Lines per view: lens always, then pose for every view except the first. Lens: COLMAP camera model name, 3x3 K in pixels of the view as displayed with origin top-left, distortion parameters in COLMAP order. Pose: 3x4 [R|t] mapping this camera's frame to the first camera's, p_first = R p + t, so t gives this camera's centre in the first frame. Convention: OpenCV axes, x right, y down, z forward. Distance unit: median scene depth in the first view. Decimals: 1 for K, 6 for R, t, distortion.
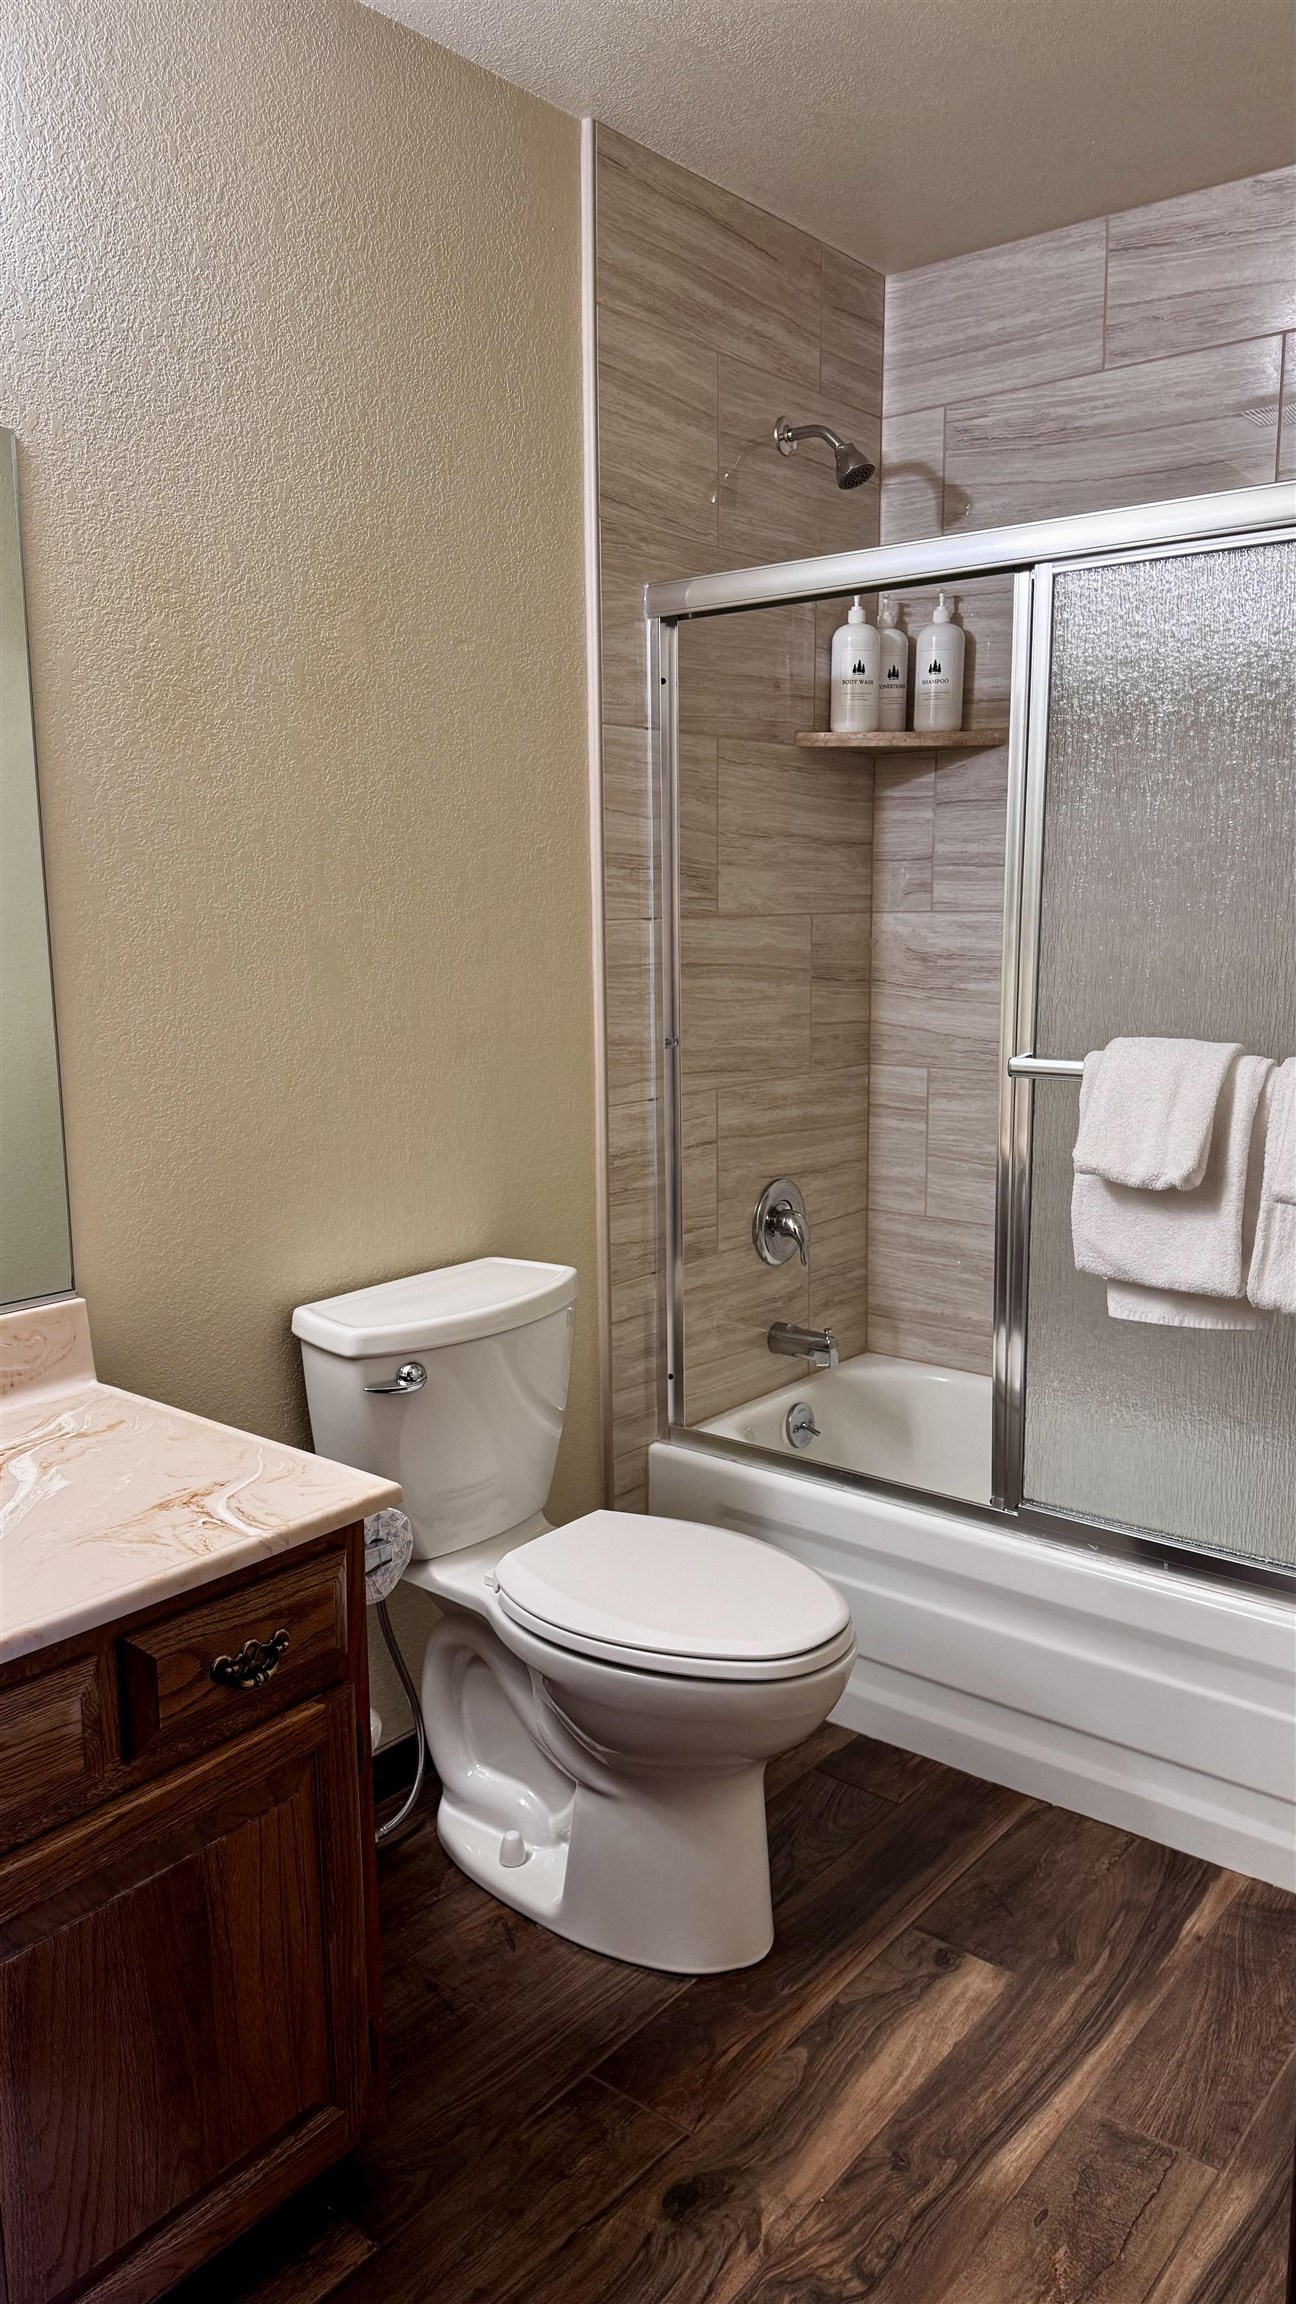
lens RADIAL K [[1599.8, 0, 729.5], [0, 1599.8, 1159.2], [0, 0, 1]] dist [0.238118, -0.433671]
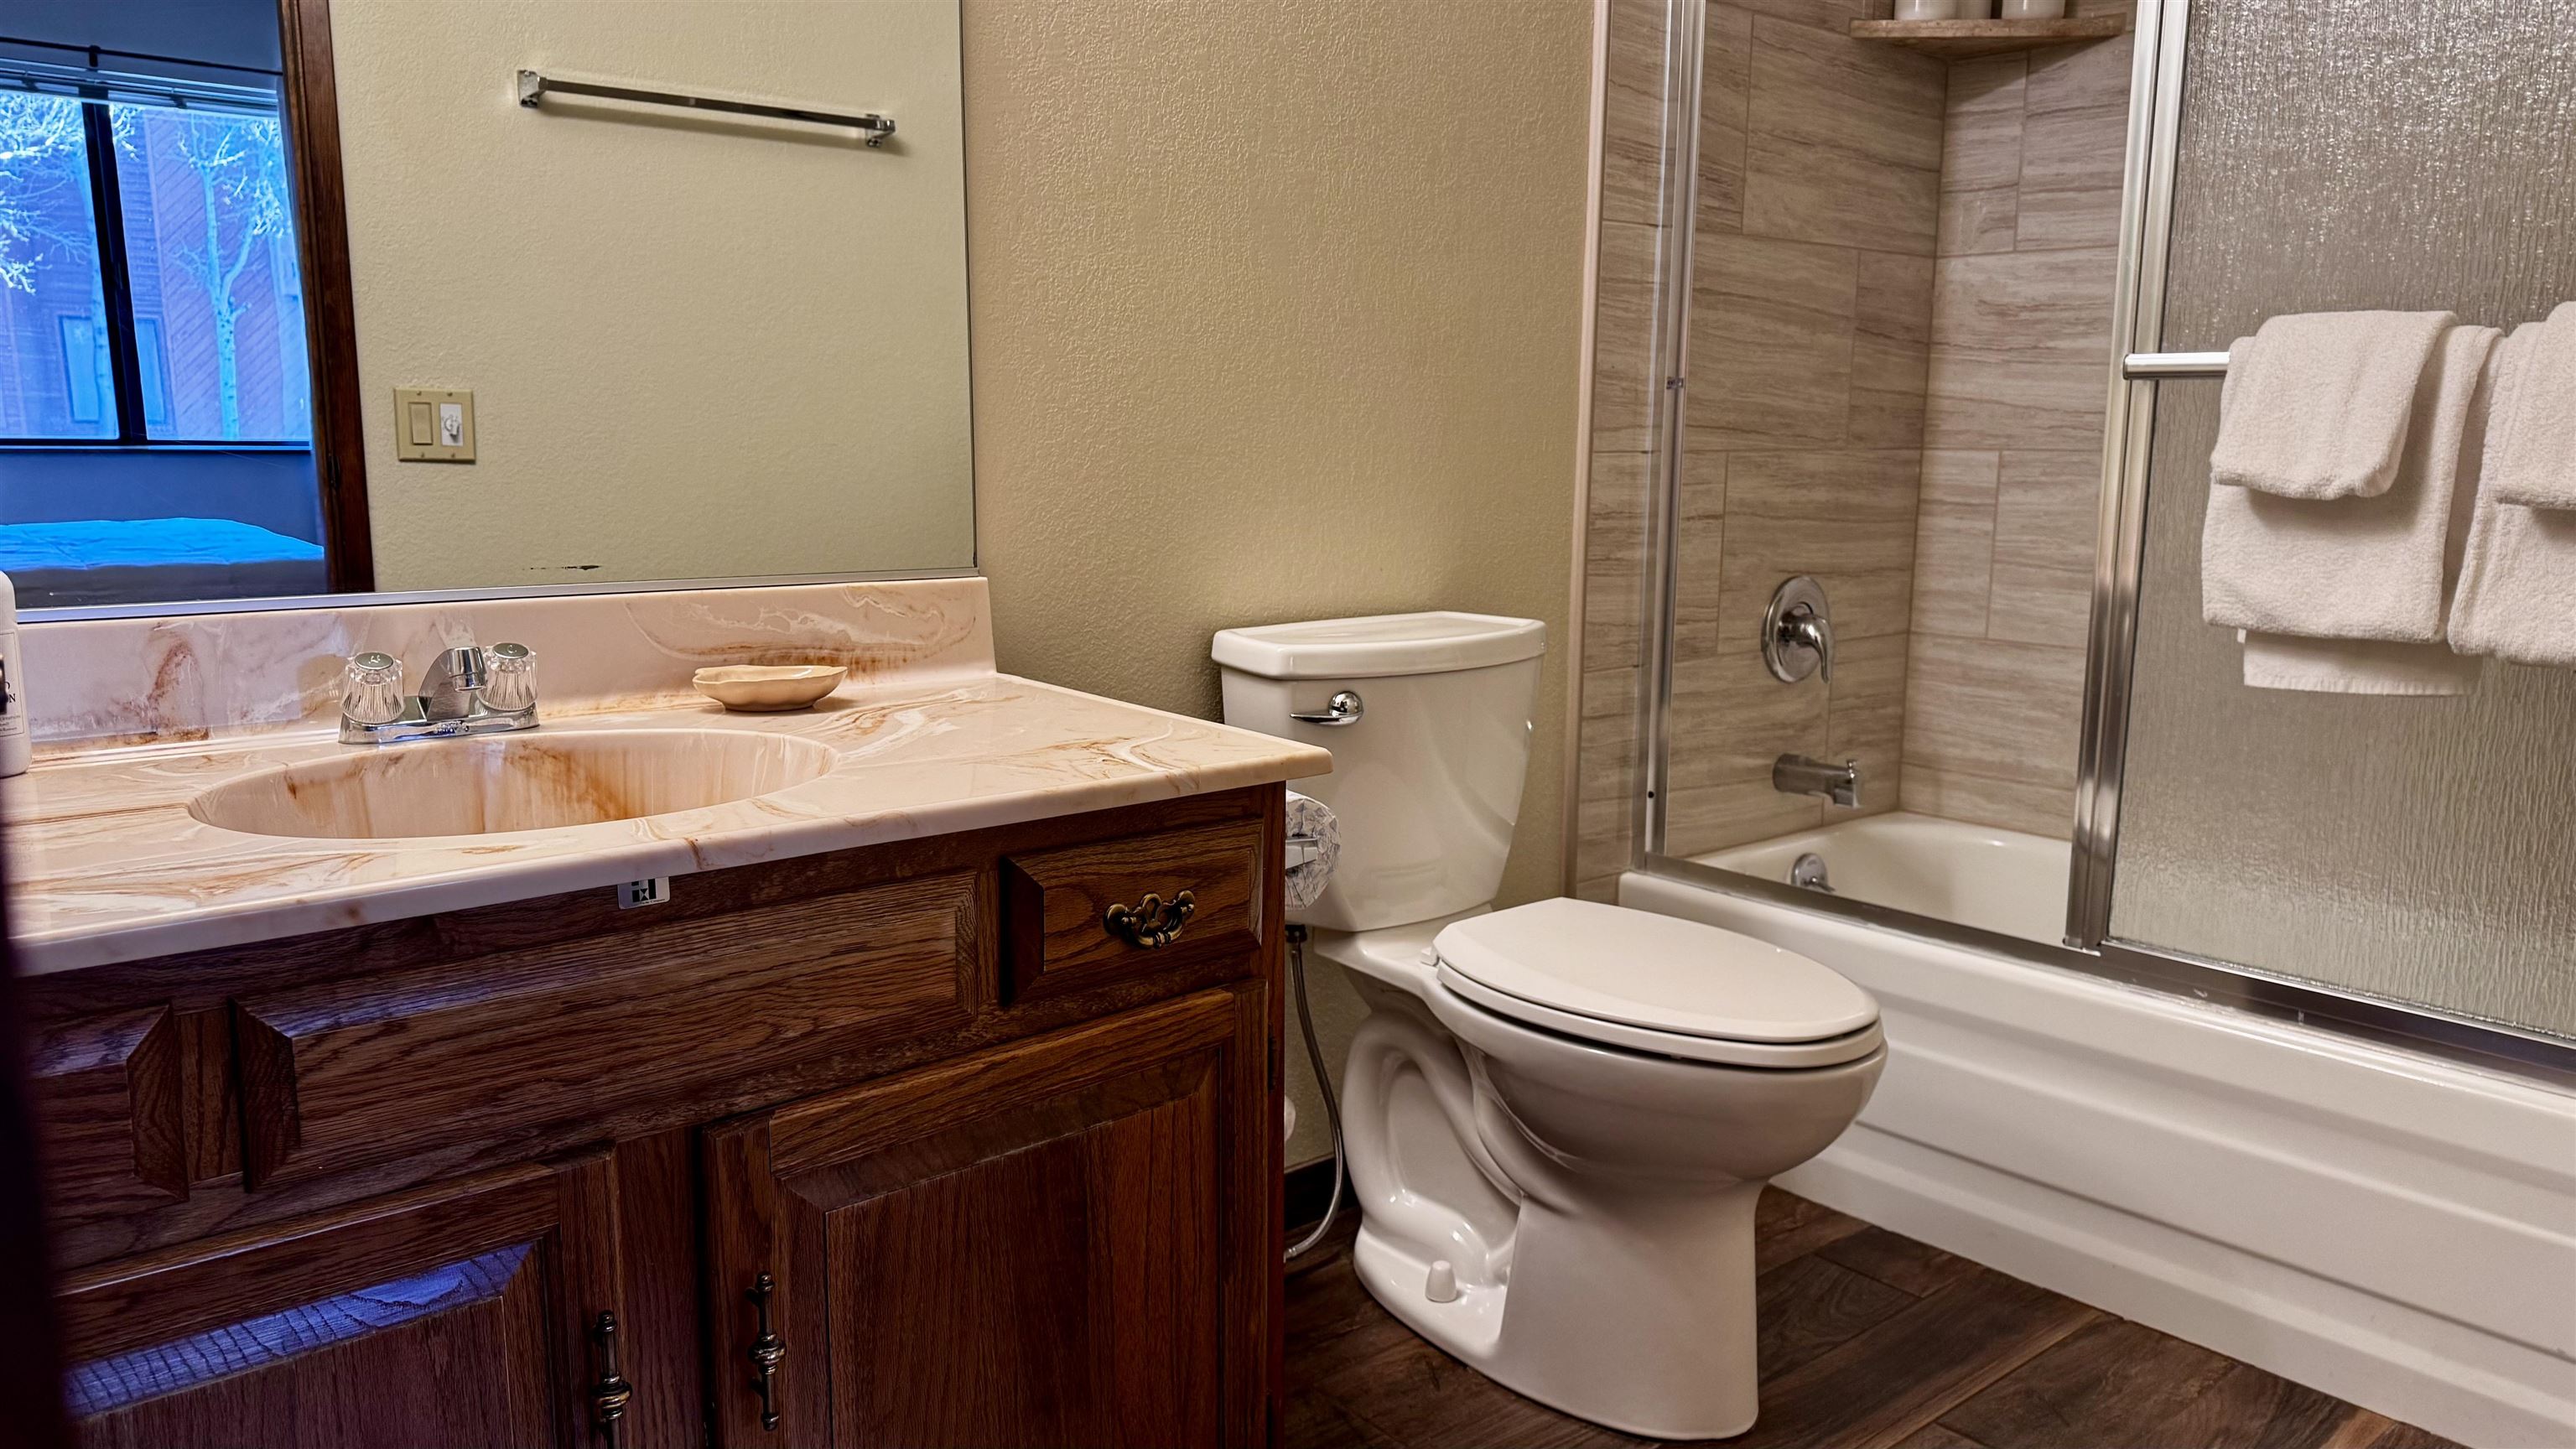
lens RADIAL K [[1861.7, 0, 1383.4], [0, 1861.7, 737.5], [0, 0, 1]] dist [0.059011, -0.070424]
pose [[0.983410, 0.050692, -0.174171, -0.009295], [-0.051246, 0.998685, 0.001316, 0.139031], [0.174009, 0.007632, 0.984714, 0.058123]]
